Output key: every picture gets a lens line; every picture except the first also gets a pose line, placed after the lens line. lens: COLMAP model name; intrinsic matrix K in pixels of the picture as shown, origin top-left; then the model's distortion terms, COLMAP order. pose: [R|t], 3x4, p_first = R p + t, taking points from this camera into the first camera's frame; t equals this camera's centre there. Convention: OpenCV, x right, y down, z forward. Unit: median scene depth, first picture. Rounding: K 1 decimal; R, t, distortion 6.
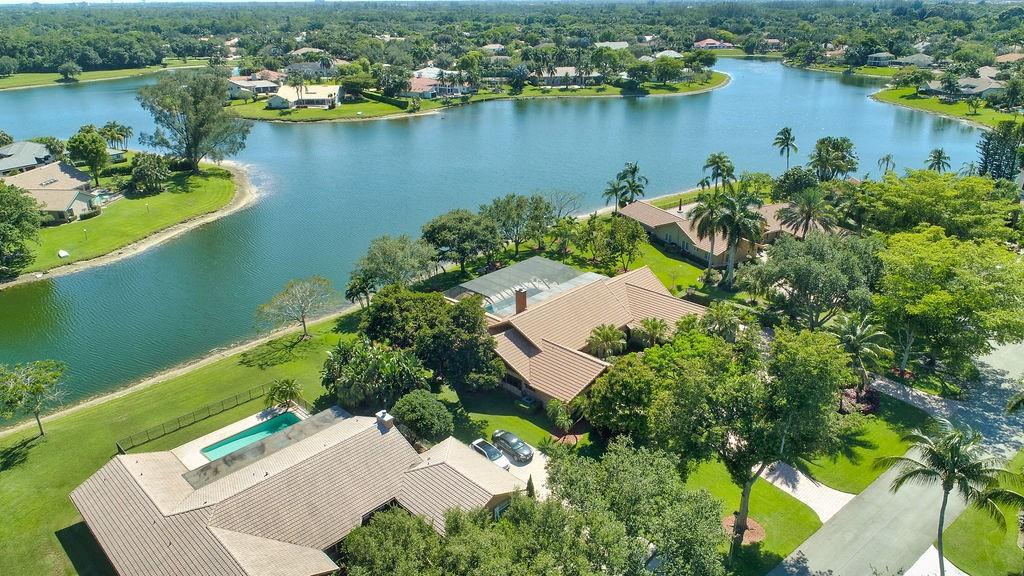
lens RADIAL K [[686.9, 0, 512.0], [0, 686.9, 288.0], [0, 0, 1]] dist [-0.005000, 0.002927]
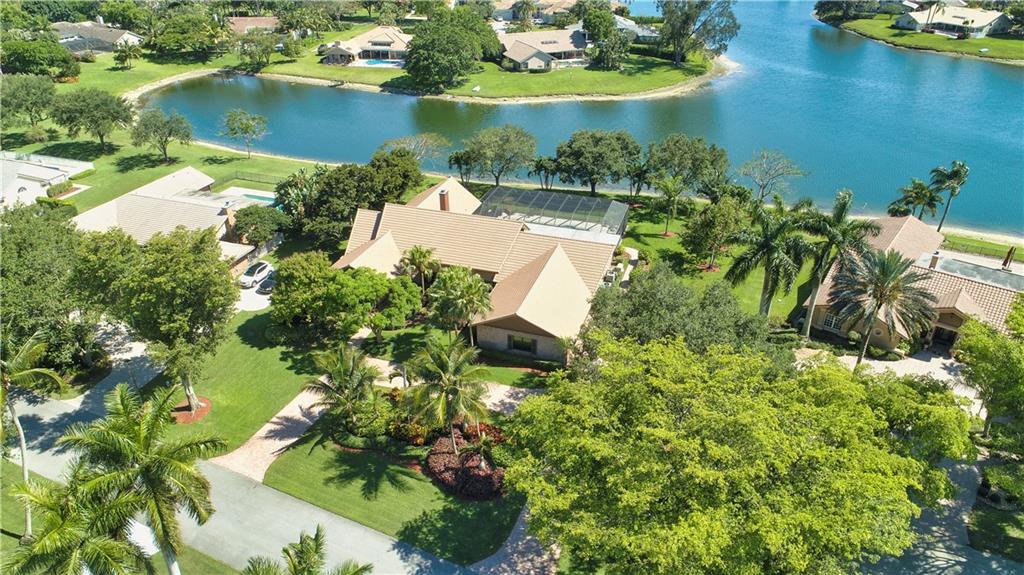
lens RADIAL K [[686.9, 0, 512.0], [0, 686.9, 287.5], [0, 0, 1]] dist [-0.005000, 0.002927]
pose [[0.433920, 0.447498, -0.781959, 0.508198], [-0.355703, 0.882509, 0.307656, -0.121769], [0.827761, 0.144647, 0.542115, 0.321556]]
